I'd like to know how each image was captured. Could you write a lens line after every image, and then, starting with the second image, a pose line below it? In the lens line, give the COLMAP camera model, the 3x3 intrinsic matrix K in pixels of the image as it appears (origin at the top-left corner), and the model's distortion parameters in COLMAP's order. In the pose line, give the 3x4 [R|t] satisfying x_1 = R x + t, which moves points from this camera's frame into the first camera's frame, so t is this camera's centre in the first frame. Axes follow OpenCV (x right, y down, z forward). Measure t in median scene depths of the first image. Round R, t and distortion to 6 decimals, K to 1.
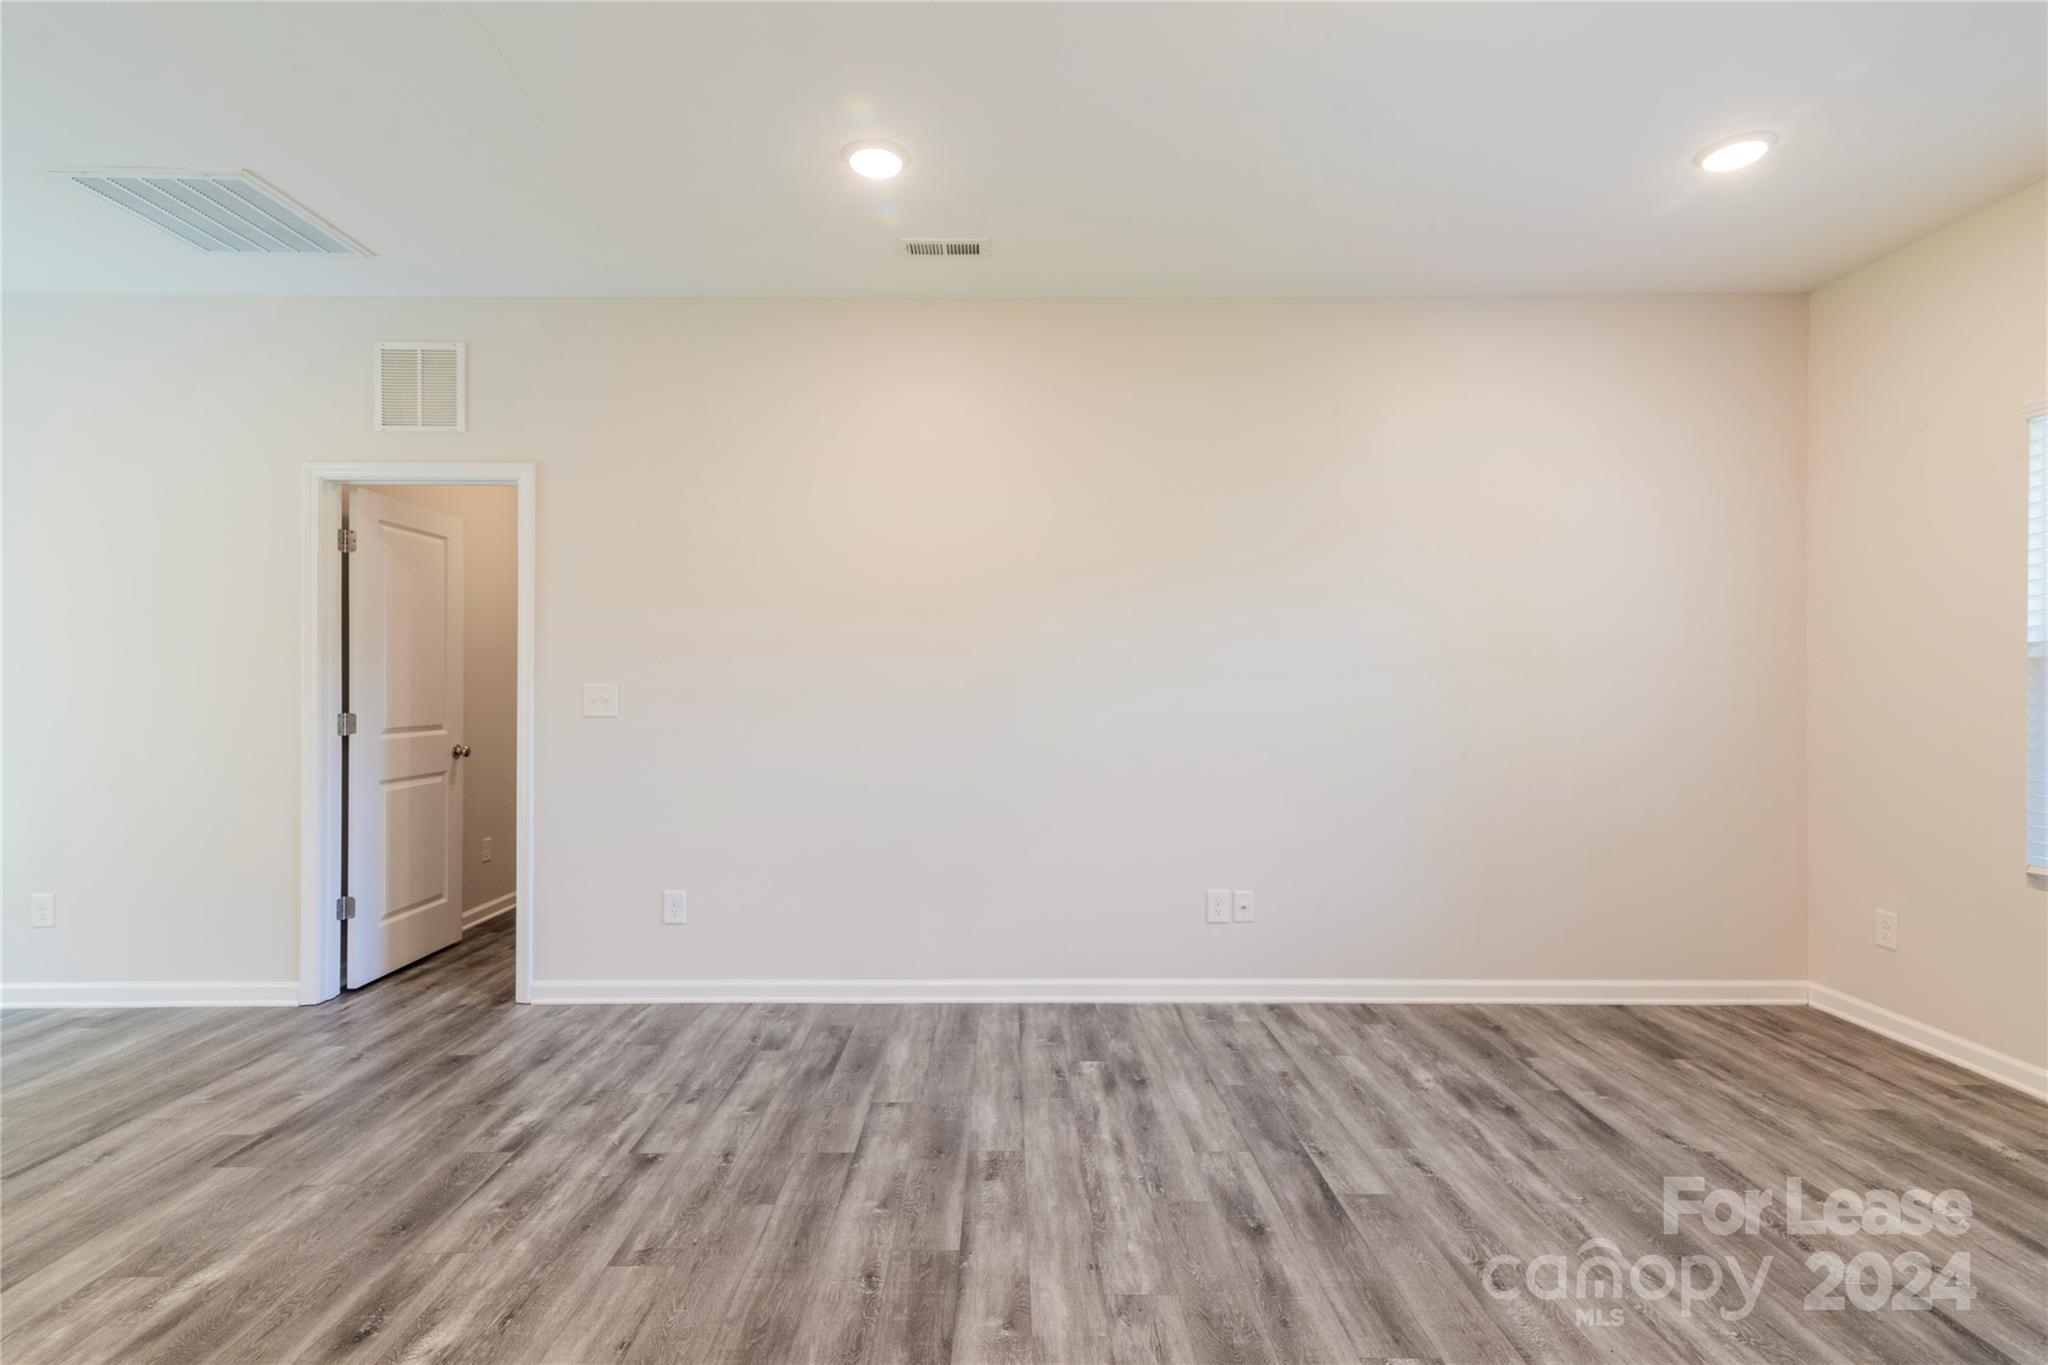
lens RADIAL K [[957.9, 0, 1007.8], [0, 957.9, 672.3], [0, 0, 1]] dist [0.015447, -0.002268]
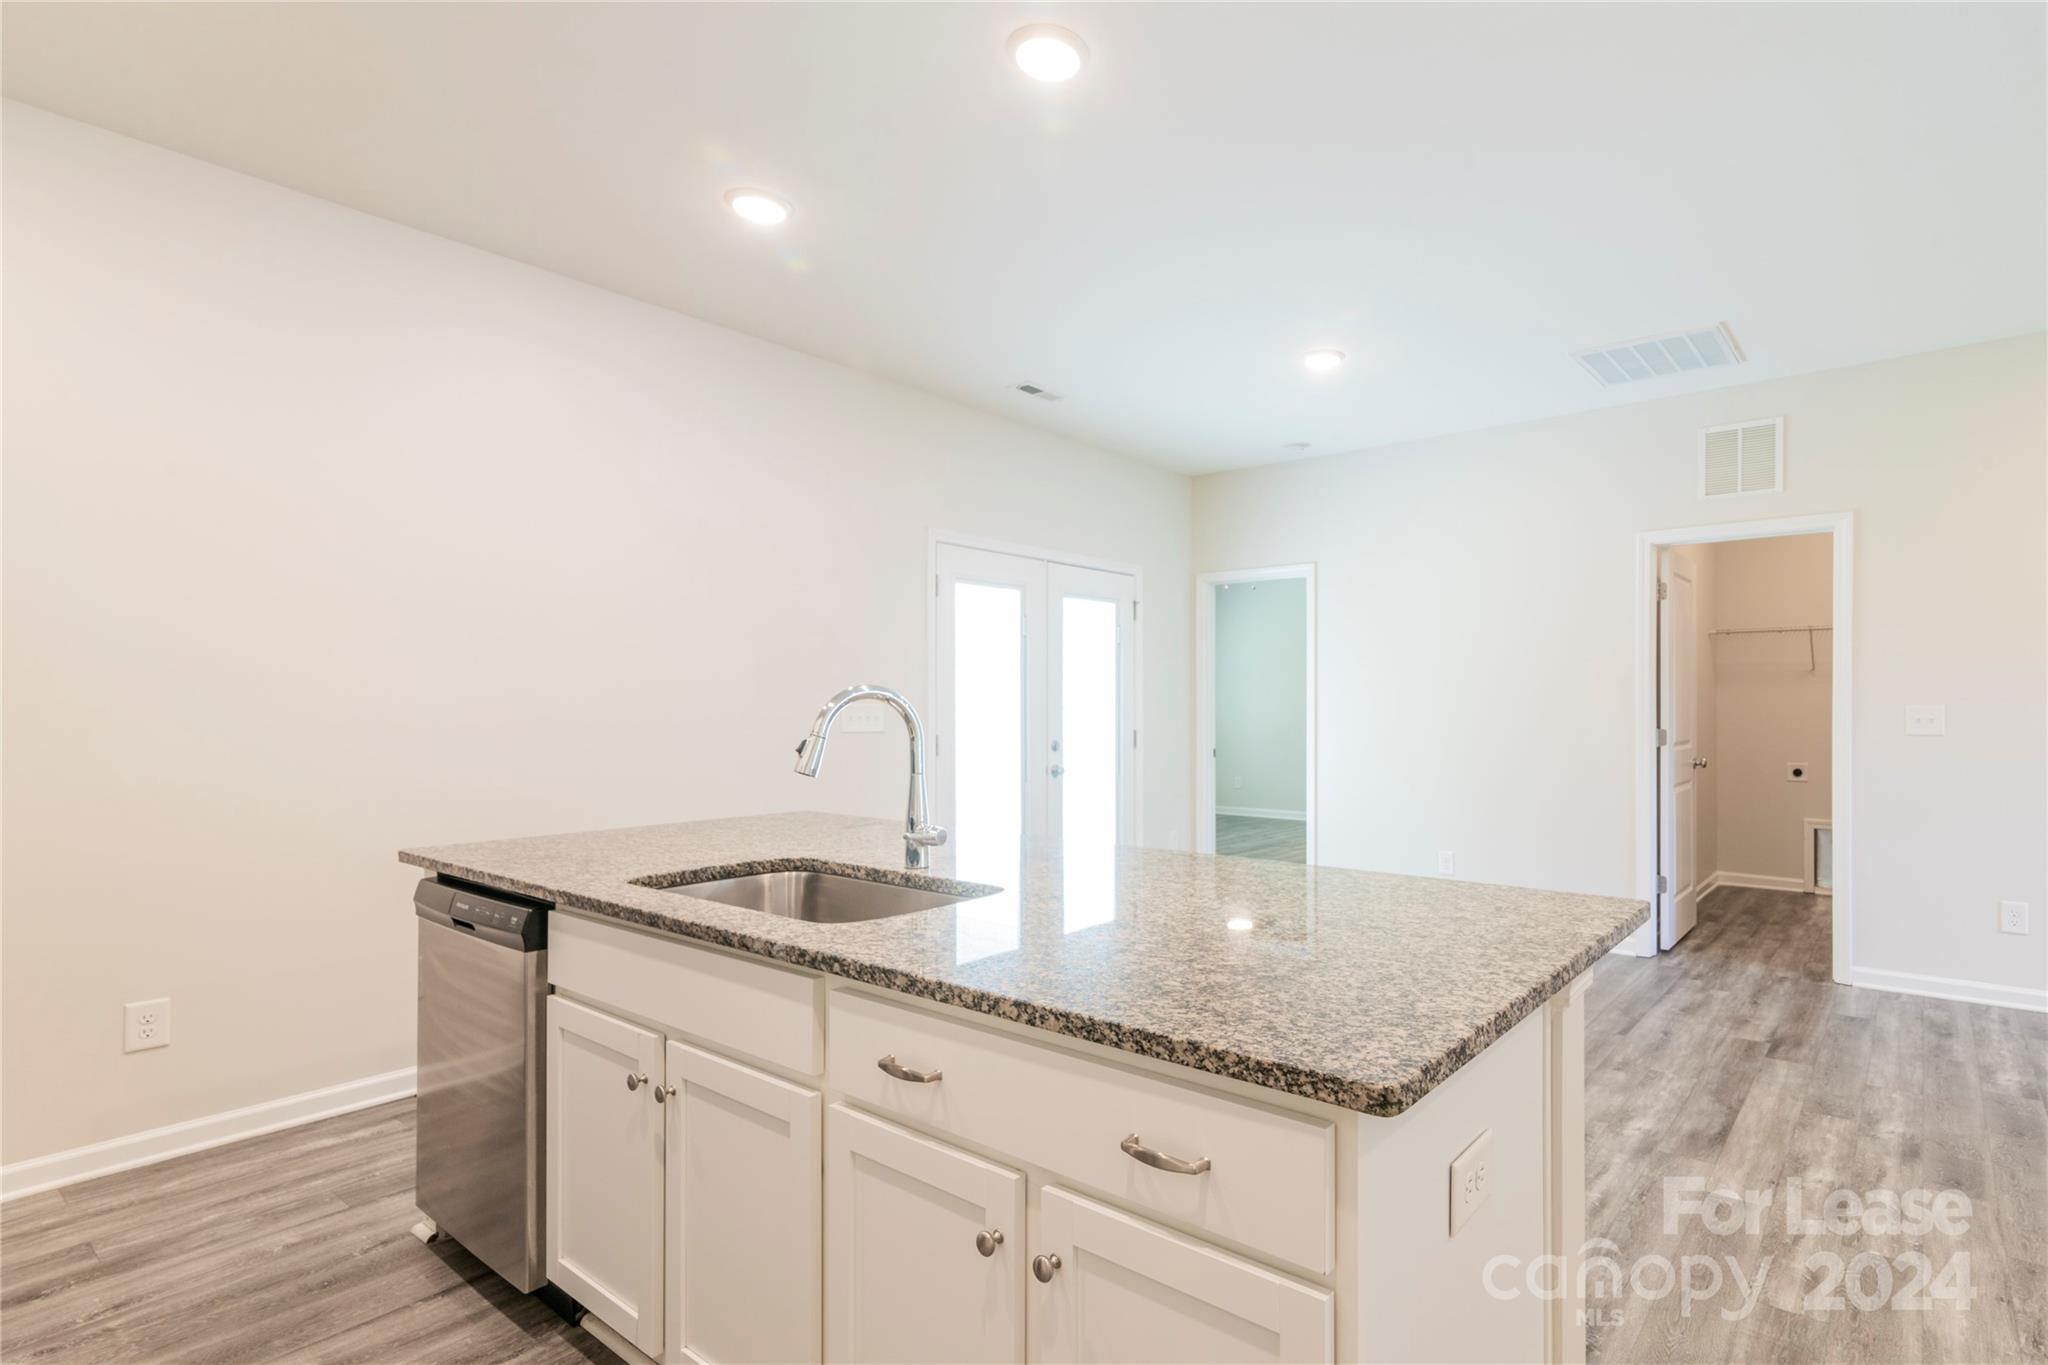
lens RADIAL K [[1022.0, 0, 1149.9], [0, 1022.0, 694.5], [0, 0, 1]] dist [0.019821, 0.003011]
pose [[0.807476, -0.008622, -0.589837, -0.533328], [0.015691, 0.999853, 0.006866, -0.027099], [0.589691, -0.014799, 0.807493, -0.572664]]
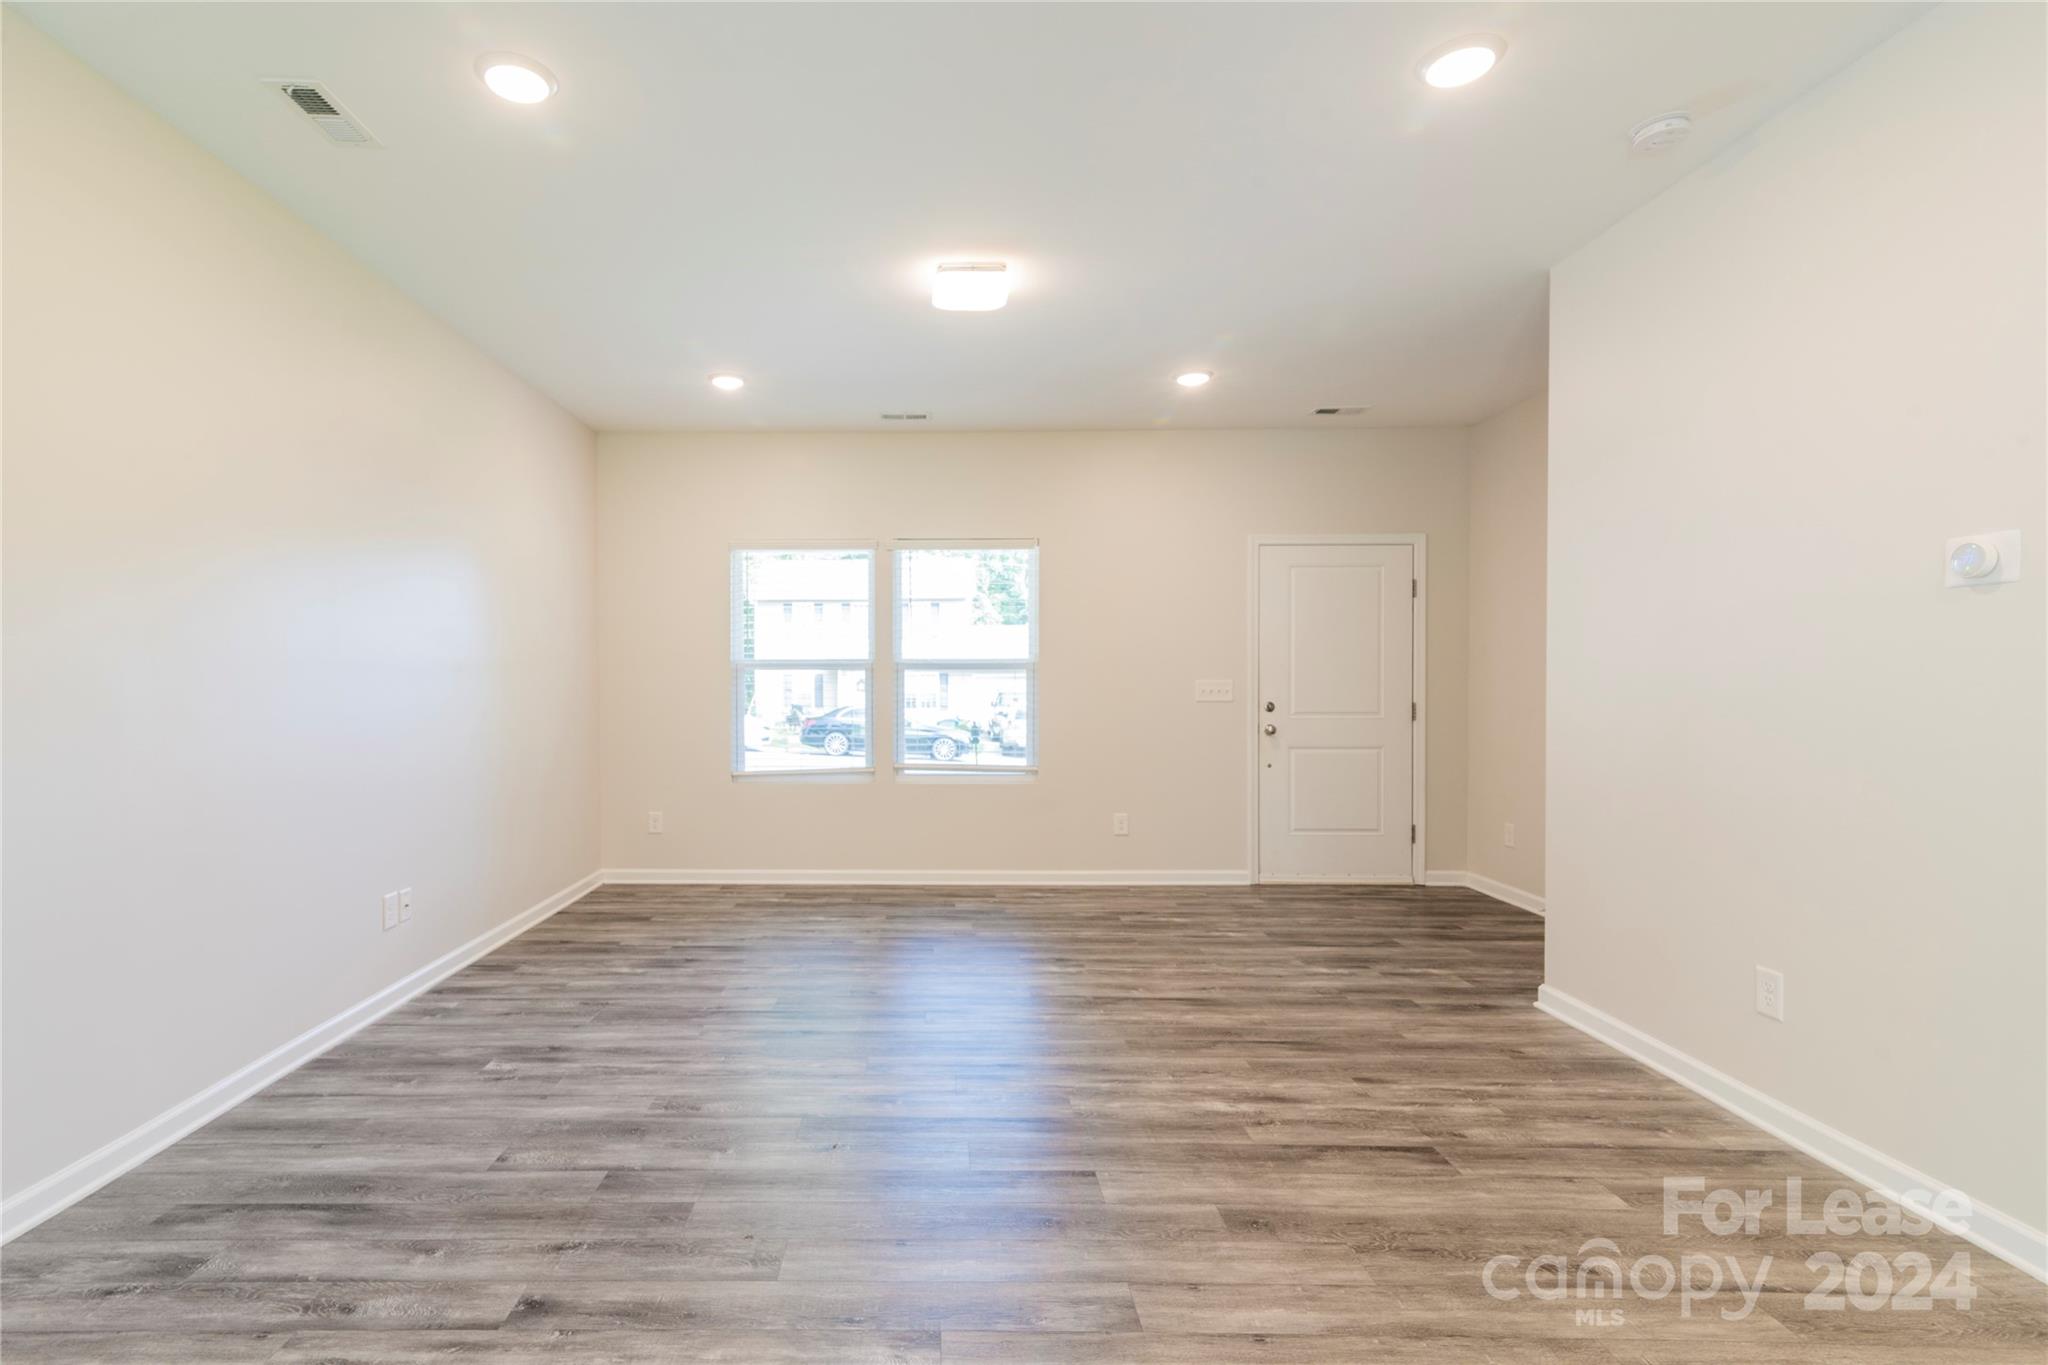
lens RADIAL K [[957.9, 0, 923.9], [0, 957.9, 720.9], [0, 0, 1]] dist [0.015447, -0.002268]
pose [[0.021864, -0.039705, 0.998972, -0.912264], [-0.020039, 0.998993, 0.040145, 0.004173], [-0.999560, -0.020896, 0.021046, 0.560302]]
